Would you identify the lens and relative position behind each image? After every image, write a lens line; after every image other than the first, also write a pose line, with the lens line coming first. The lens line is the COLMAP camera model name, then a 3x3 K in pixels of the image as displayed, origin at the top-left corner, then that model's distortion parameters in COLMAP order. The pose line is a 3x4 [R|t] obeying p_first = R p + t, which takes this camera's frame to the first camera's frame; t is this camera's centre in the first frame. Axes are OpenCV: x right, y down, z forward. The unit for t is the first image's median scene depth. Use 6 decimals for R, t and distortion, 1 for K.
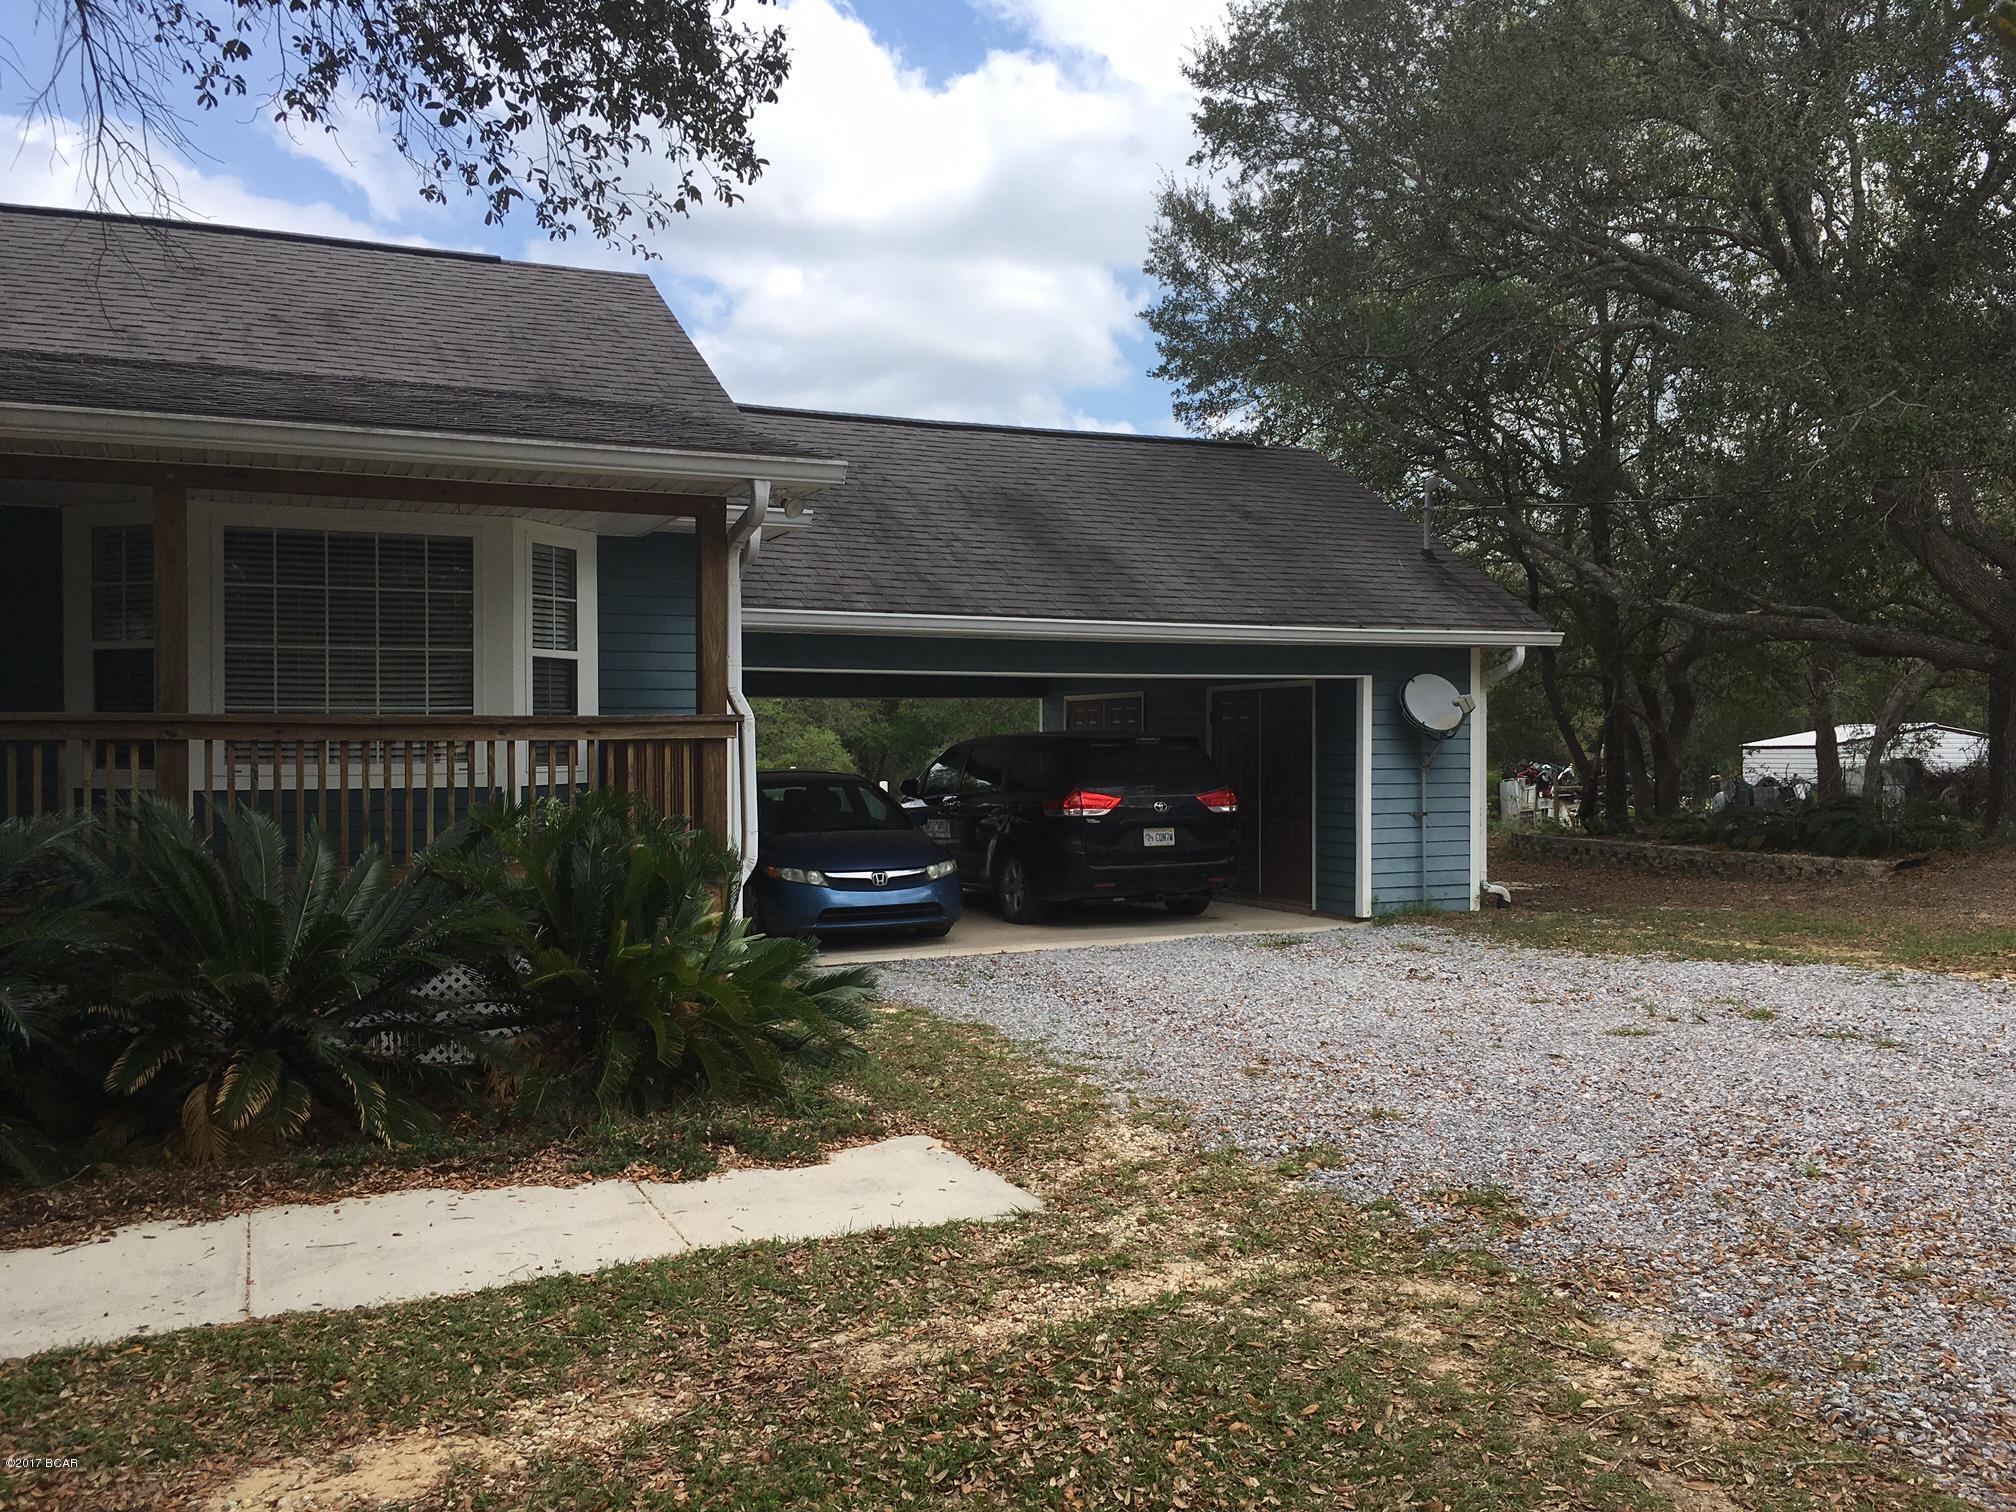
lens RADIAL K [[1720.1, 0, 1004.7], [0, 1720.1, 763.2], [0, 0, 1]] dist [0.083938, -0.124248]
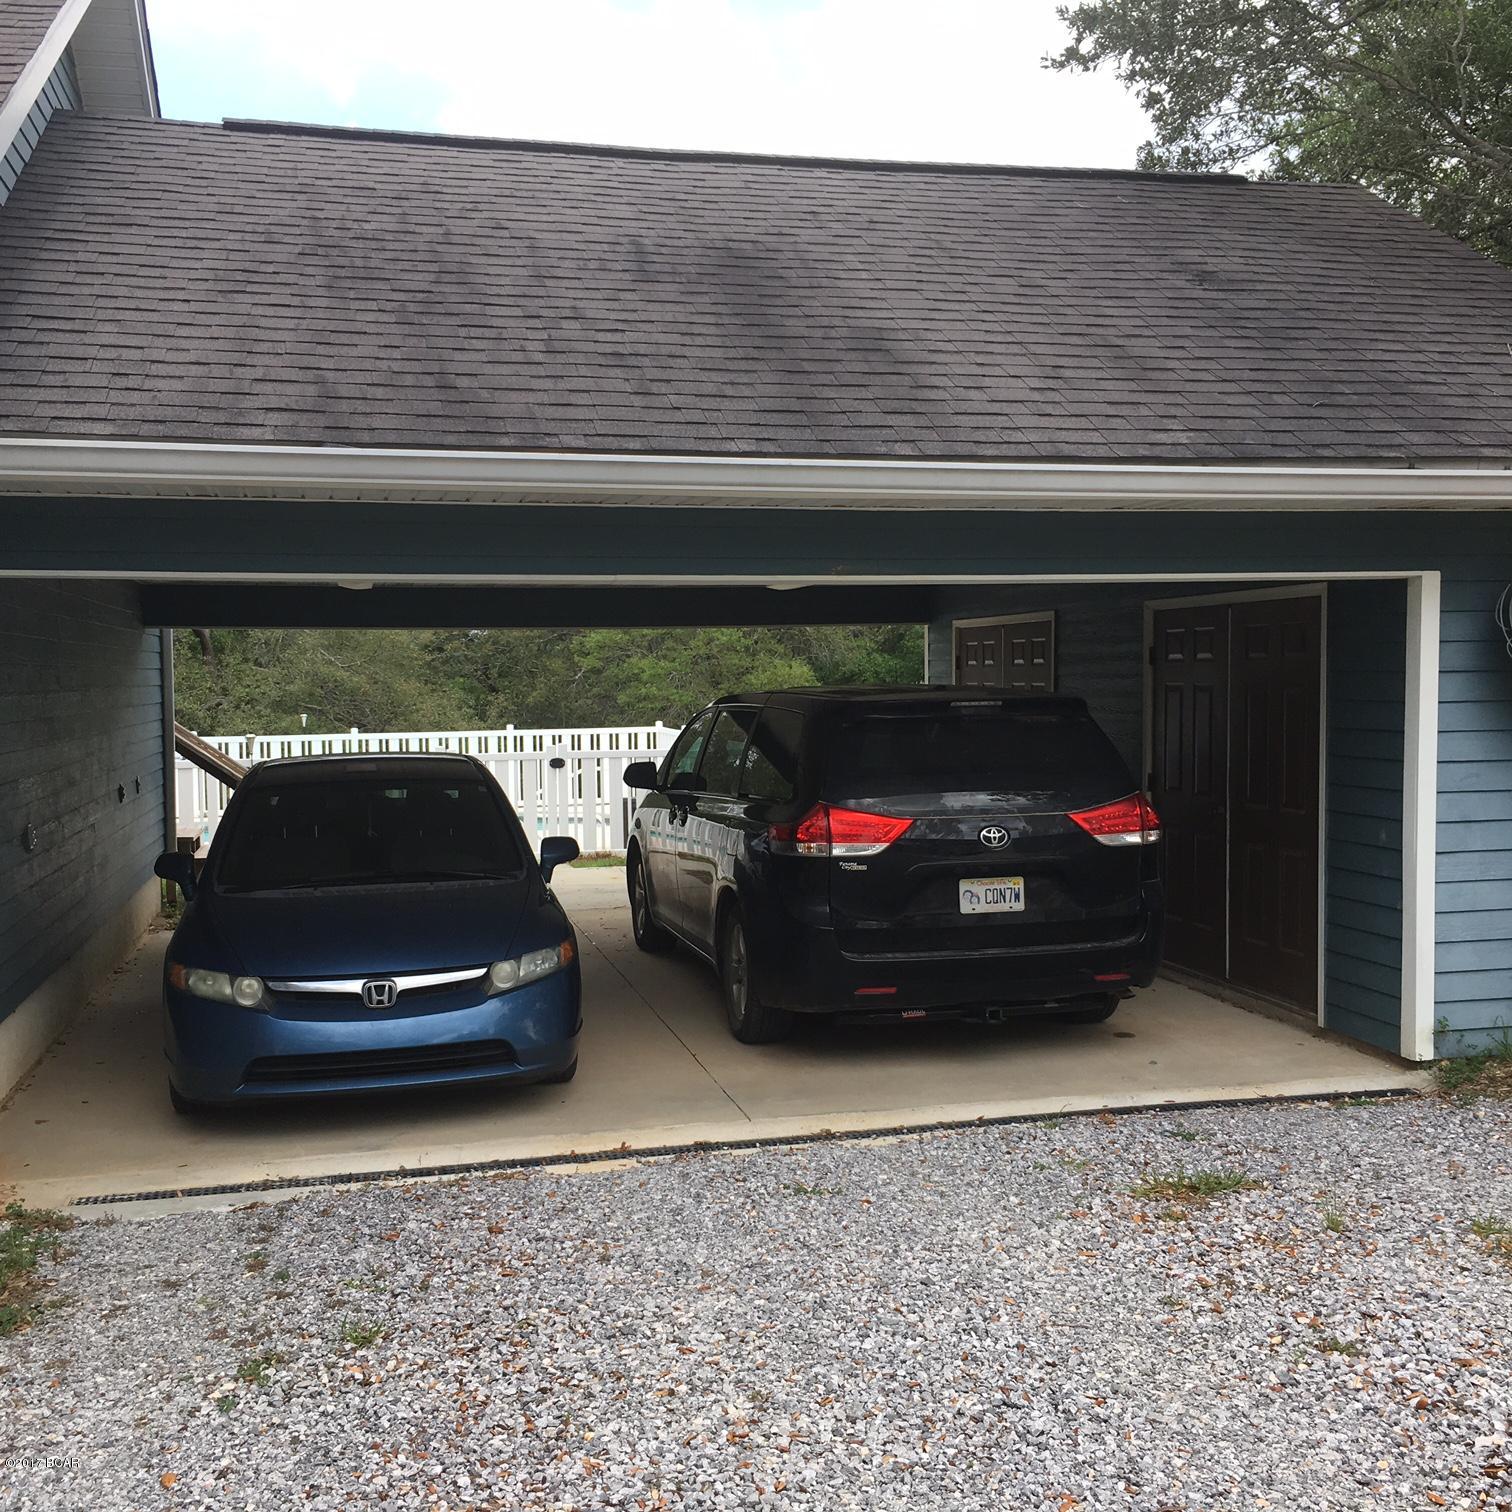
lens RADIAL K [[1698.7, 0, 758.9], [0, 1698.7, 760.9], [0, 0, 1]] dist [0.061229, 0.000000]
pose [[0.980600, 0.003302, -0.195991, 0.138328], [0.005059, 0.999099, 0.042144, -0.021591], [0.195954, -0.042318, 0.979700, 0.562146]]
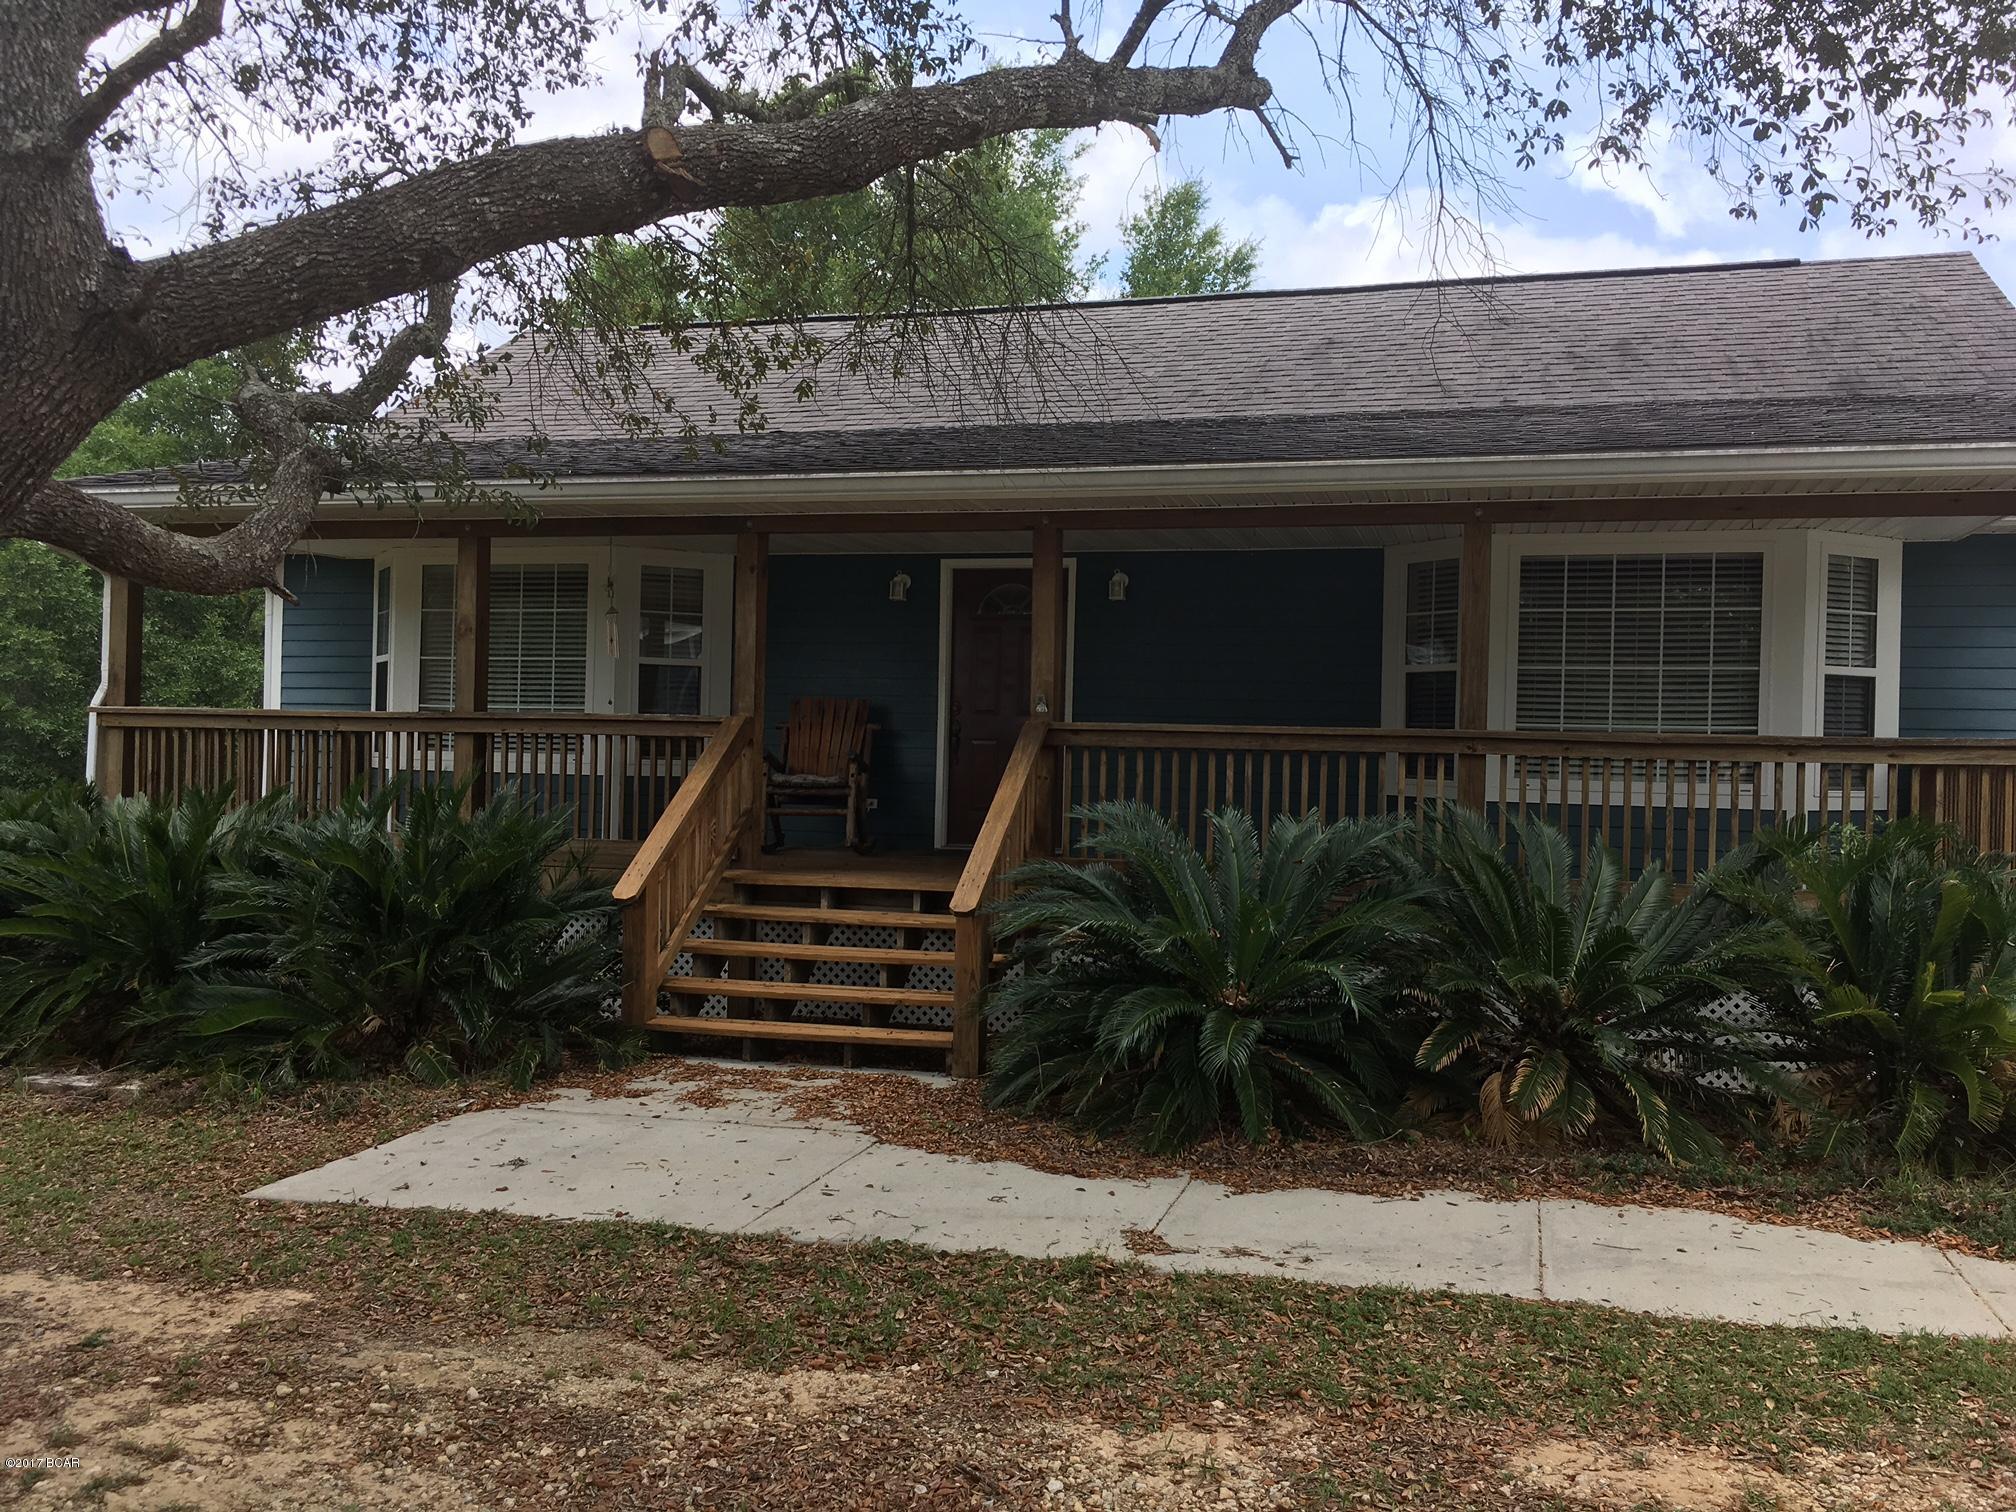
lens RADIAL K [[1720.1, 0, 1003.6], [0, 1720.1, 752.3], [0, 0, 1]] dist [0.083938, -0.124248]
pose [[0.767862, 0.021995, -0.640238, -0.008166], [-0.032493, 0.999461, -0.004634, -0.000019], [0.639791, 0.024362, 0.768163, -0.024201]]
